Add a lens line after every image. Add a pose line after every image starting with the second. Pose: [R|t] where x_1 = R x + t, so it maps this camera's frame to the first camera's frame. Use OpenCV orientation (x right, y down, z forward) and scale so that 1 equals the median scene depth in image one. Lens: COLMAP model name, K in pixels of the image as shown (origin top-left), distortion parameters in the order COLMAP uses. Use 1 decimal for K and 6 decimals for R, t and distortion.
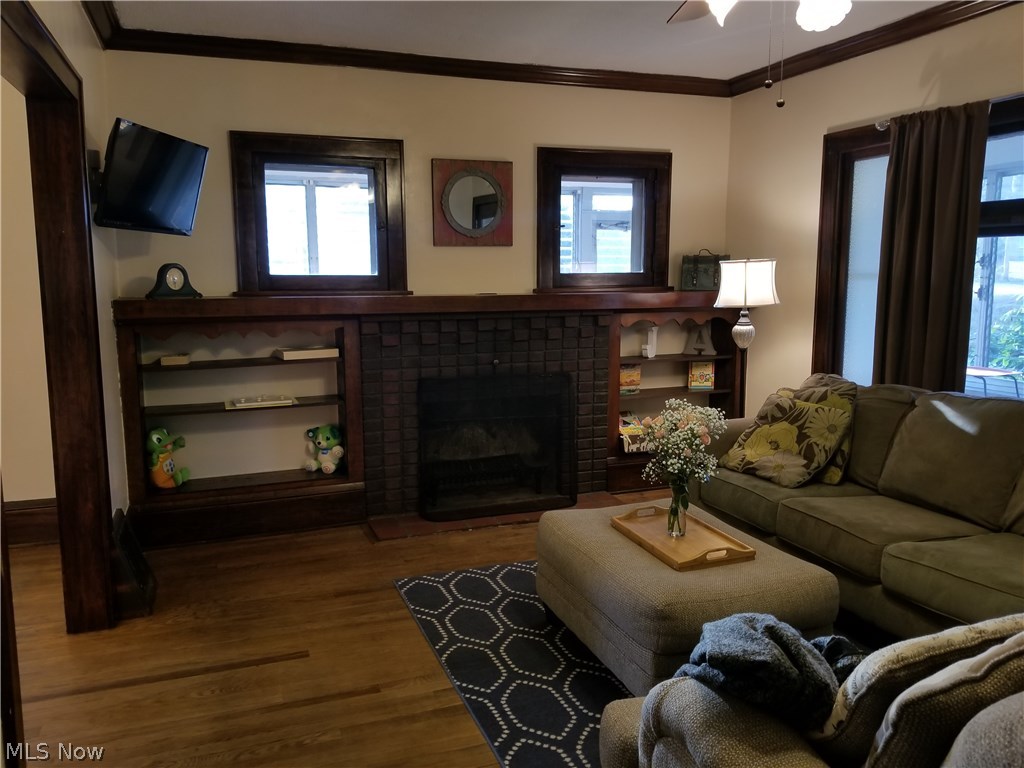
lens RADIAL K [[794.1, 0, 508.3], [0, 794.1, 384.6], [0, 0, 1]] dist [0.036899, -0.064068]
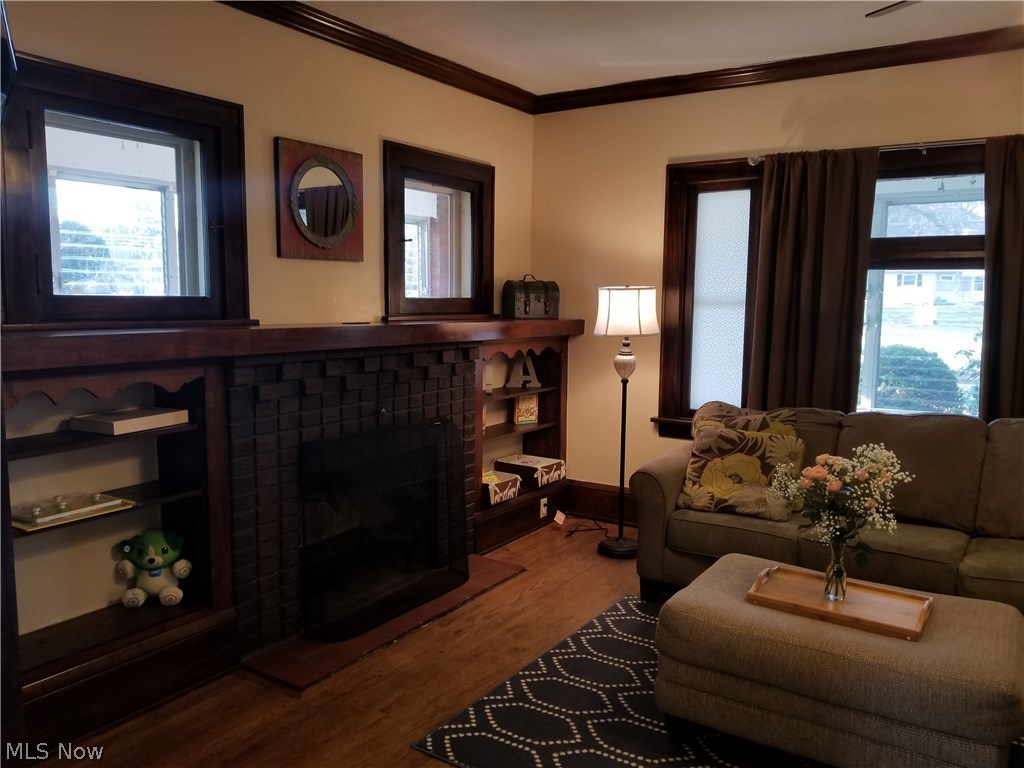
lens RADIAL K [[794.1, 0, 513.9], [0, 794.1, 385.5], [0, 0, 1]] dist [0.036899, -0.064068]
pose [[0.810111, -0.053019, 0.583875, -0.365932], [0.070864, 0.997456, -0.007747, -0.039803], [-0.581979, 0.047651, 0.811807, 0.308189]]
